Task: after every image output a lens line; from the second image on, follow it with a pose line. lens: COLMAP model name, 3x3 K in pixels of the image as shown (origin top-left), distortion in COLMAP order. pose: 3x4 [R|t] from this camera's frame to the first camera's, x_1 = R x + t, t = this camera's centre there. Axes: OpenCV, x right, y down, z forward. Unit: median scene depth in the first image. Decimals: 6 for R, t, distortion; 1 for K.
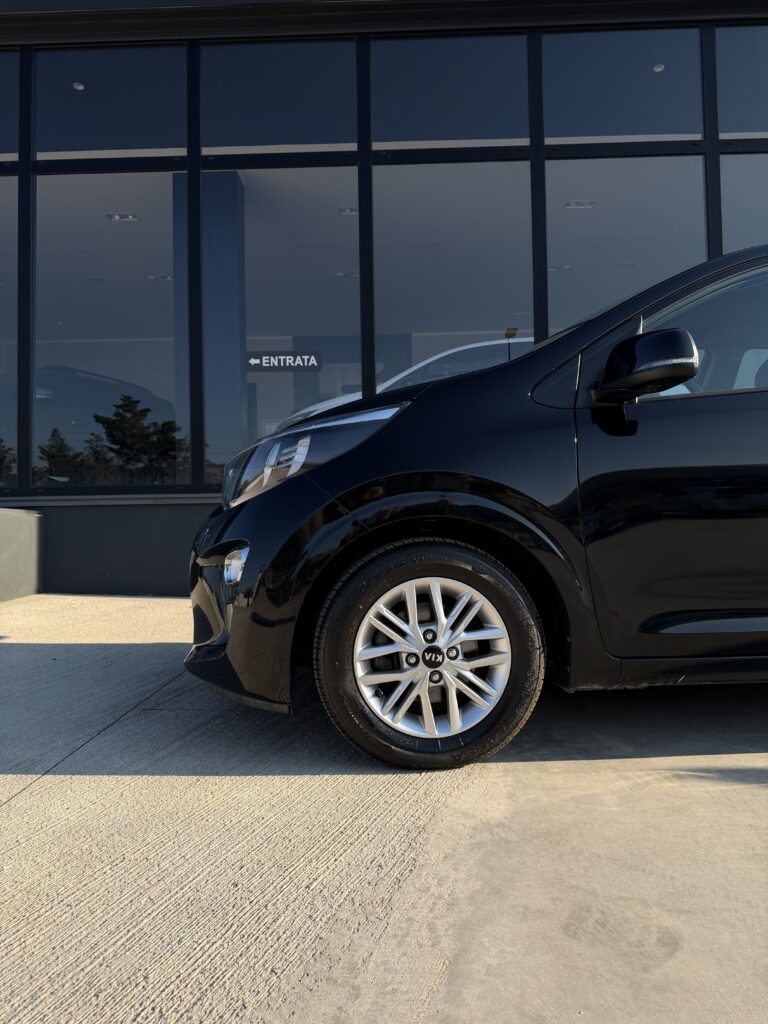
lens RADIAL K [[724.9, 0, 378.7], [0, 724.9, 509.9], [0, 0, 1]] dist [0.055022, -0.046093]
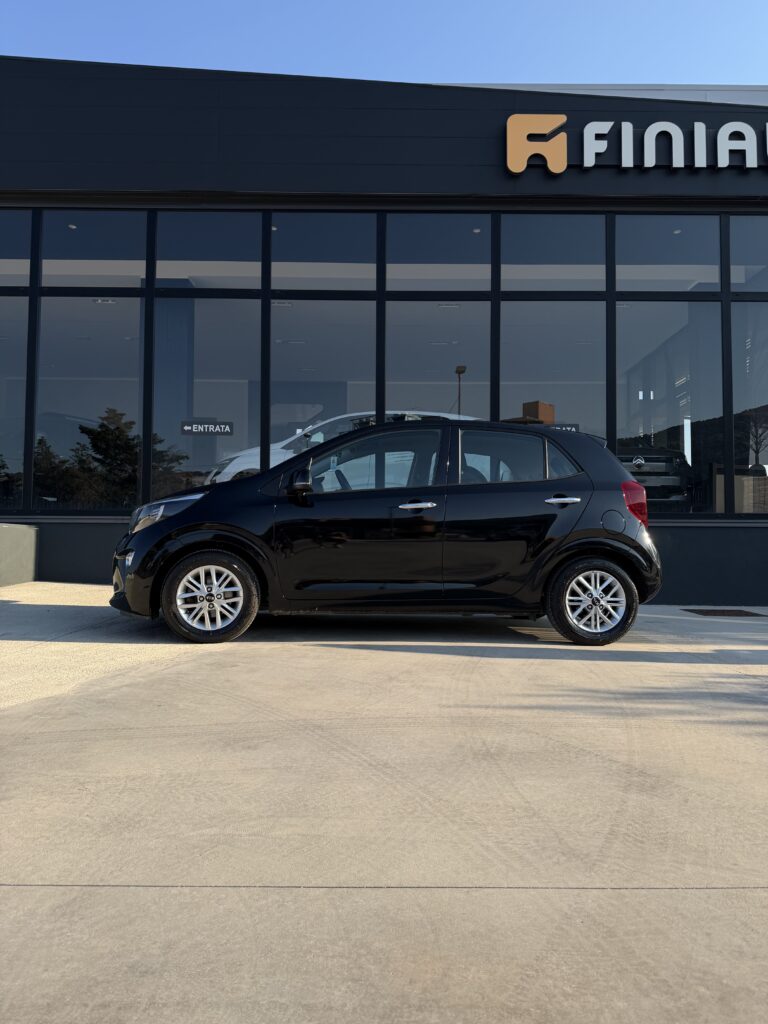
lens RADIAL K [[723.0, 0, 389.0], [0, 723.0, 513.5], [0, 0, 1]] dist [0.072290, -0.096043]
pose [[0.999234, 0.023965, 0.030923, 0.587472], [-0.023598, 0.999647, -0.012171, -0.065509], [-0.031204, 0.011432, 0.999448, -1.453752]]
